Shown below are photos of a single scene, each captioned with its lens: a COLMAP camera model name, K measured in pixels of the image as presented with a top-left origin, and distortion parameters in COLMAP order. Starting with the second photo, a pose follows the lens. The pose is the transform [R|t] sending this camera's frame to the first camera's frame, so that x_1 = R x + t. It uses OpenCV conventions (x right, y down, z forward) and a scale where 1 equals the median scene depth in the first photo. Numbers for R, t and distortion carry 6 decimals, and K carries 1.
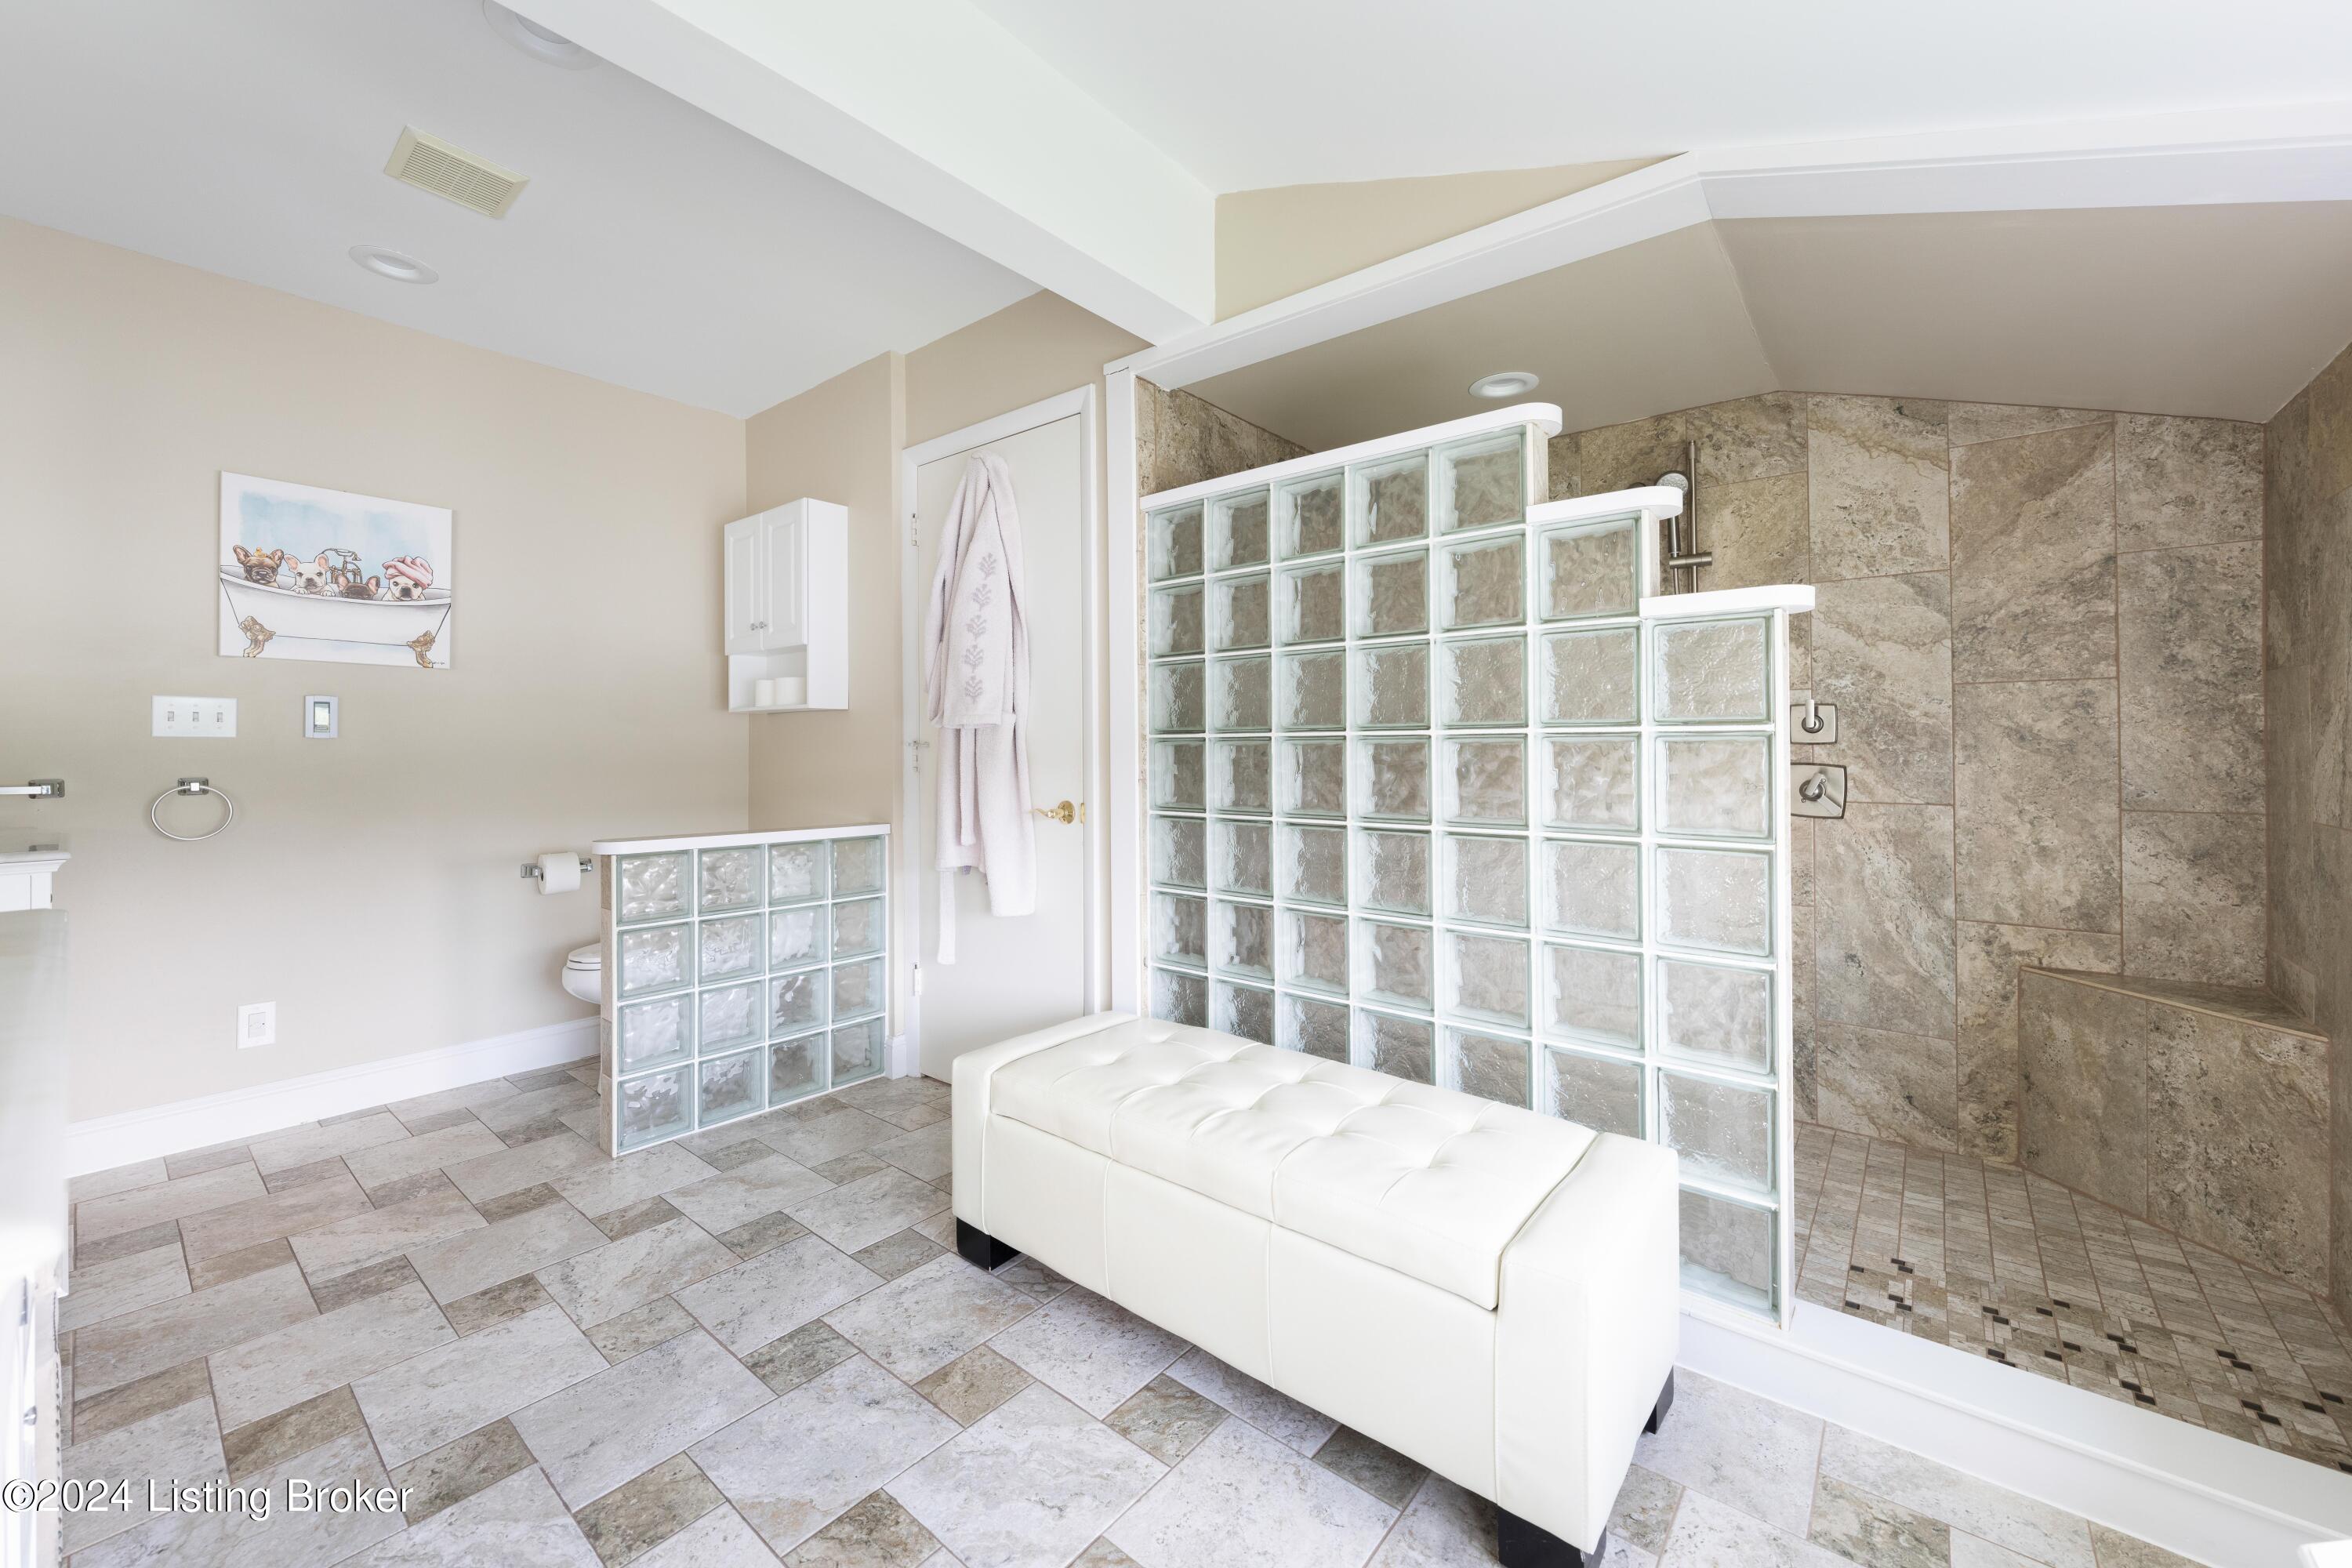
lens RADIAL K [[926.4, 0, 1194.3], [0, 926.4, 749.5], [0, 0, 1]] dist [-0.000306, 0.000358]
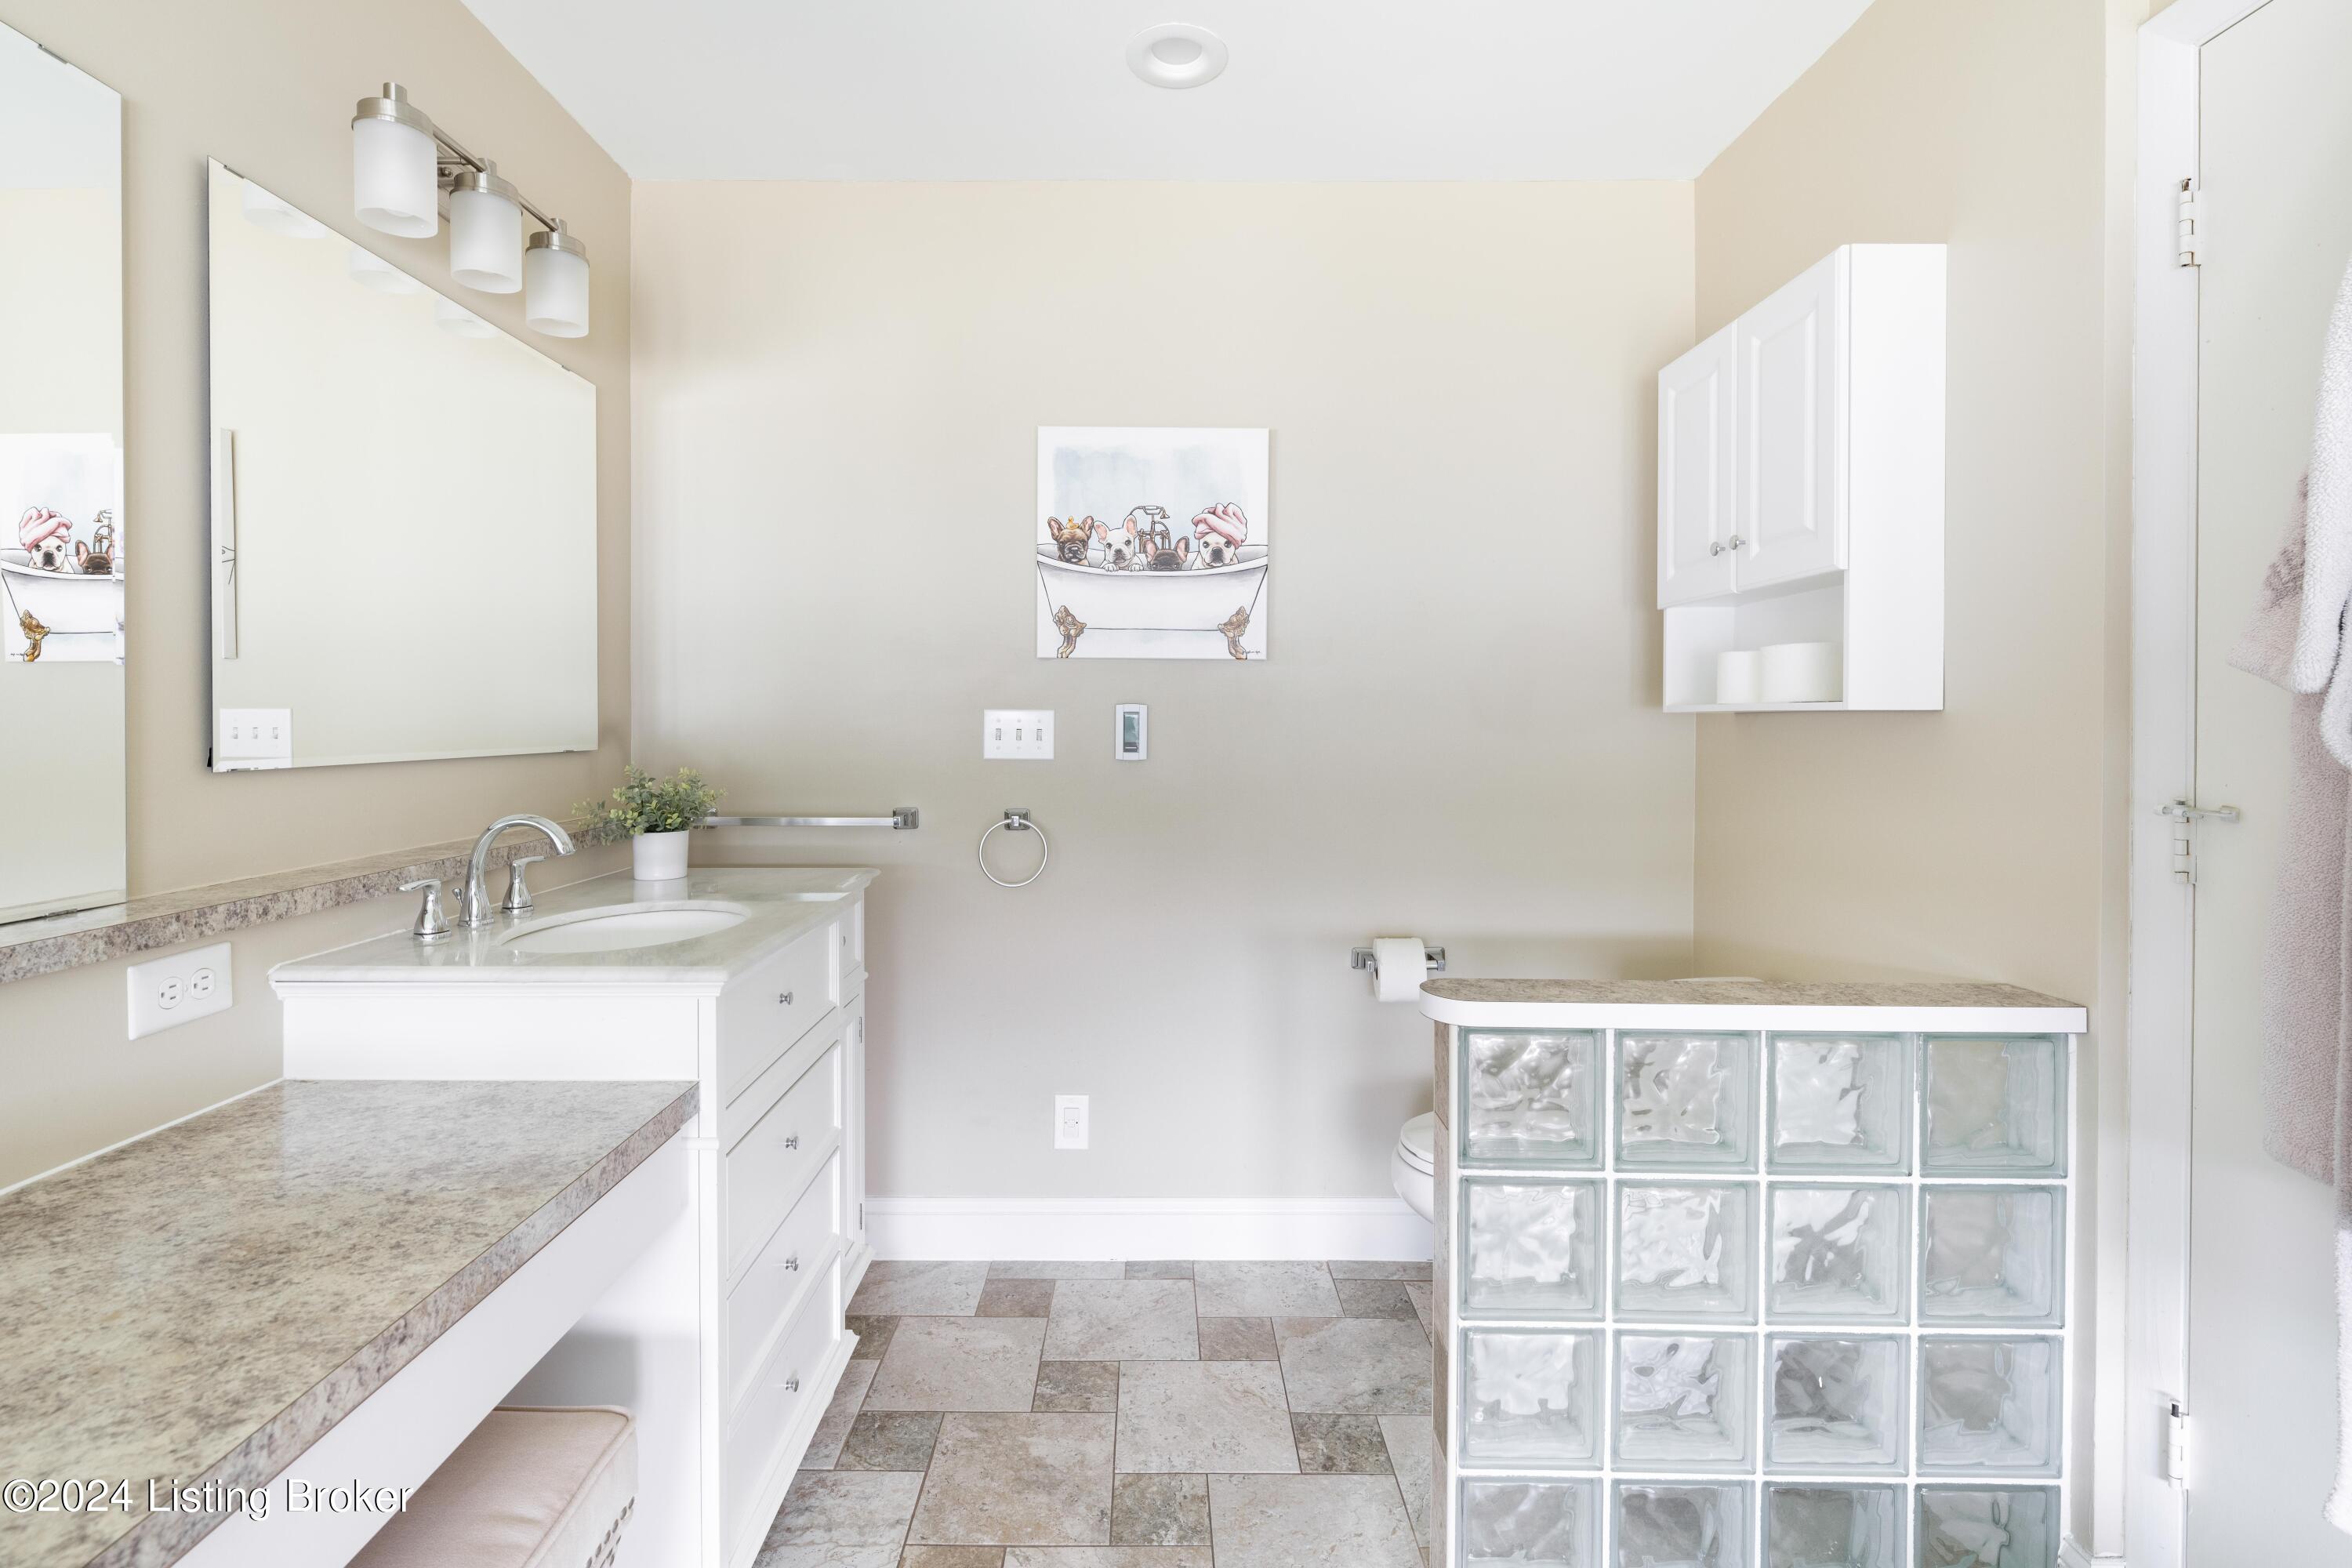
lens RADIAL K [[1022.4, 0, 1158.8], [0, 1022.4, 731.0], [0, 0, 1]] dist [-0.004172, 0.000006]
pose [[0.627542, 0.012304, -0.778486, -0.560174], [-0.002141, 0.999899, 0.014077, -0.095940], [0.778580, -0.007167, 0.627505, 0.993725]]
